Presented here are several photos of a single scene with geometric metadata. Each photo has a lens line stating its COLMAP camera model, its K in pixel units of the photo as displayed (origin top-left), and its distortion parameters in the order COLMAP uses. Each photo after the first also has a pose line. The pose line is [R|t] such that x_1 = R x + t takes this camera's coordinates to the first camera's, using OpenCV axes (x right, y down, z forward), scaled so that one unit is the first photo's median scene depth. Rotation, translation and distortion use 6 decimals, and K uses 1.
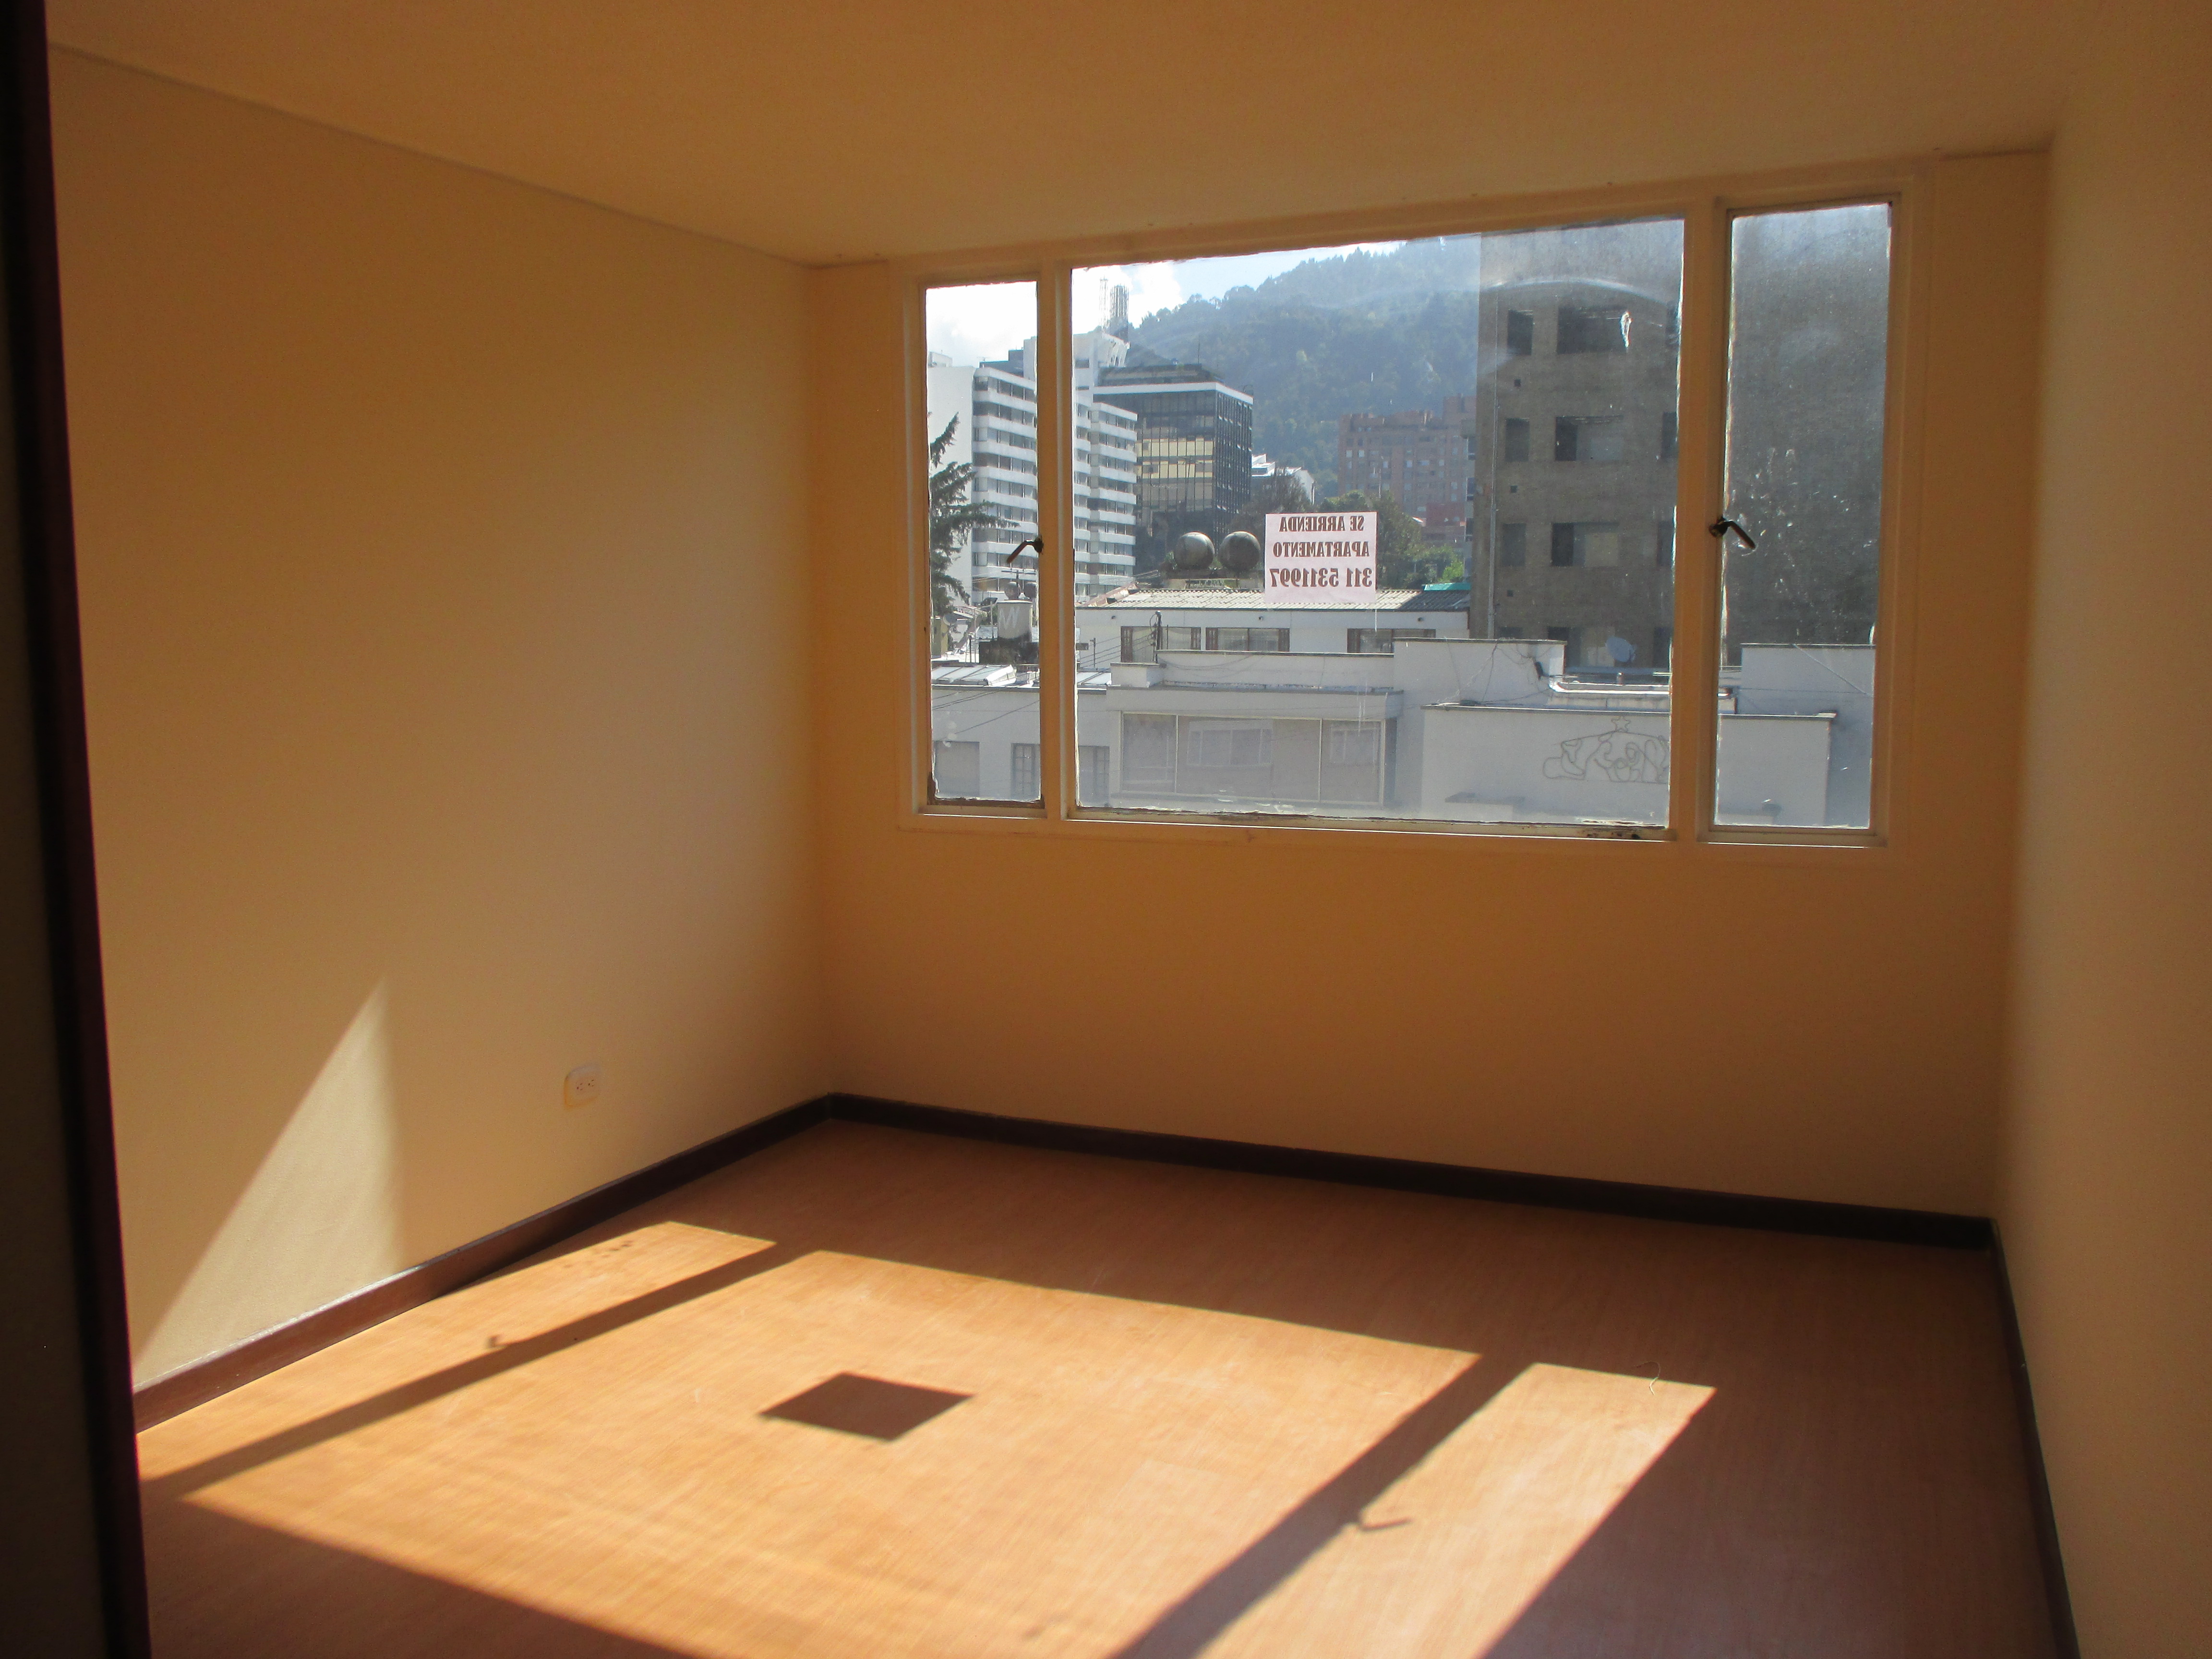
lens RADIAL K [[1886.0, 0, 1106.0], [0, 1886.0, 829.5], [0, 0, 1]] dist [0.000805, 0.000056]
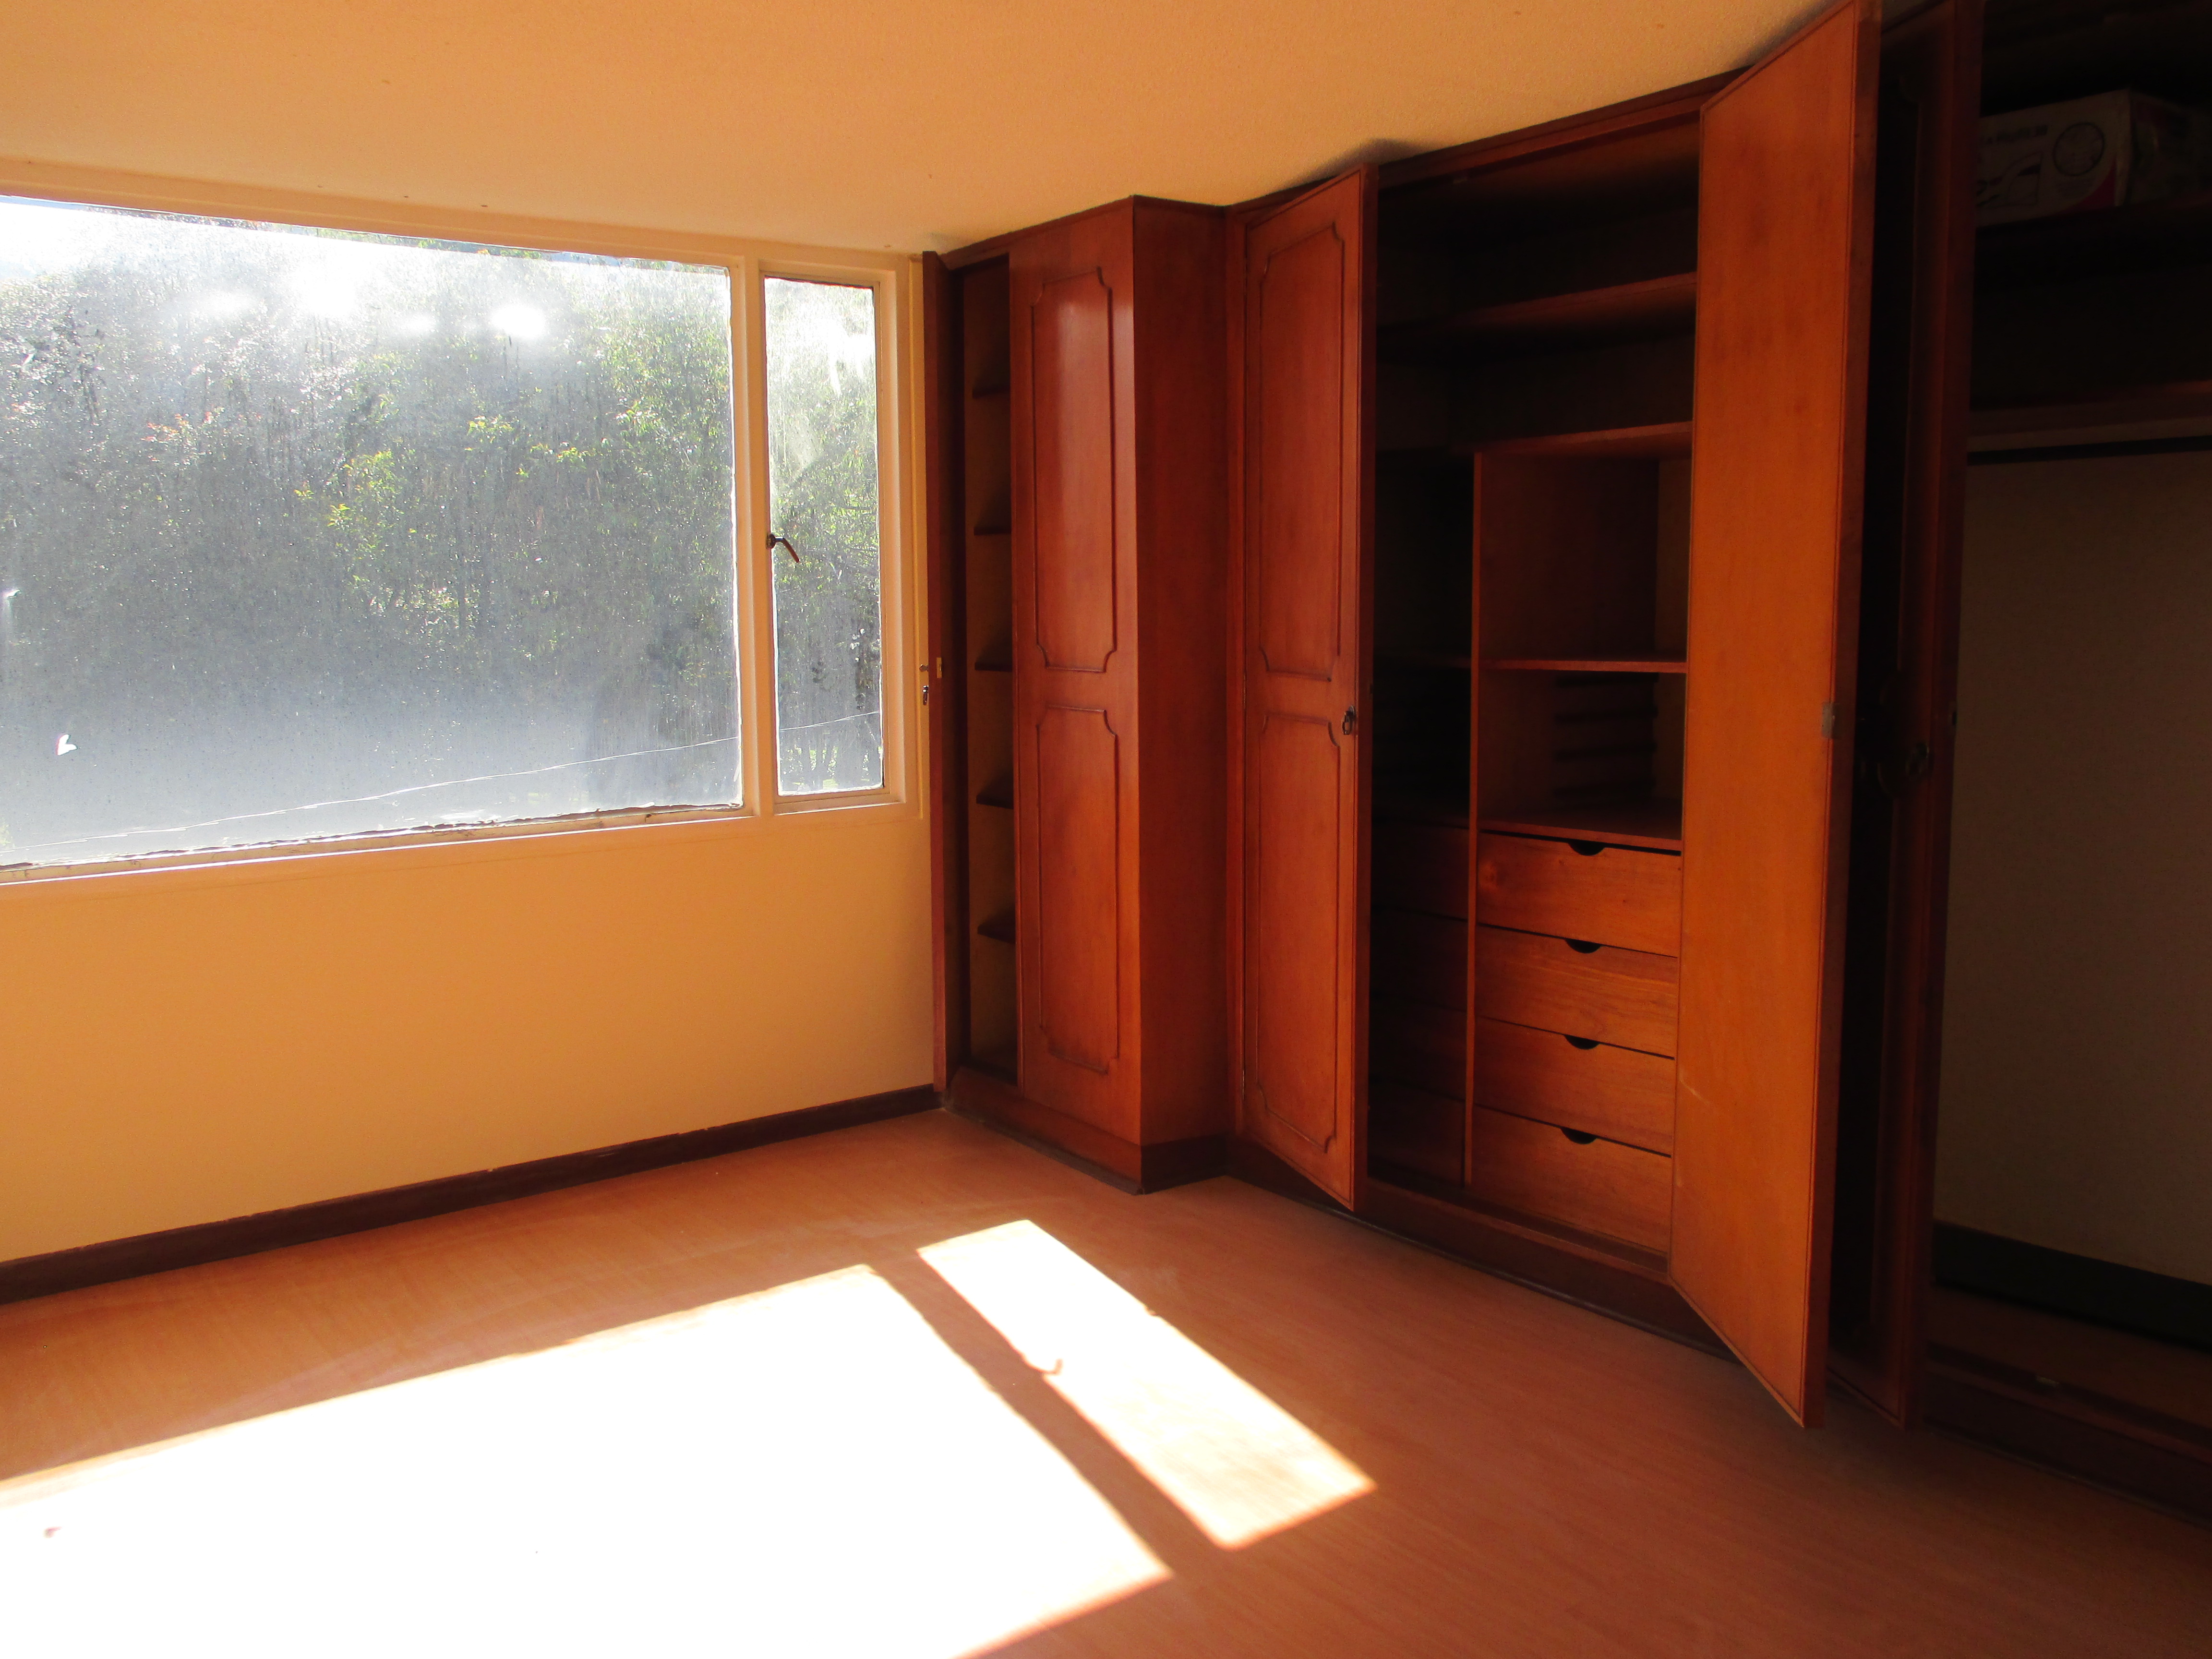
lens RADIAL K [[1850.7, 0, 1106.0], [0, 1850.7, 829.5], [0, 0, 1]] dist [-0.007940, -0.003697]
pose [[0.507052, -0.101677, 0.855897, -0.581042], [0.110209, 0.992515, 0.052616, -0.020119], [-0.854841, 0.067649, 0.514462, 0.246475]]
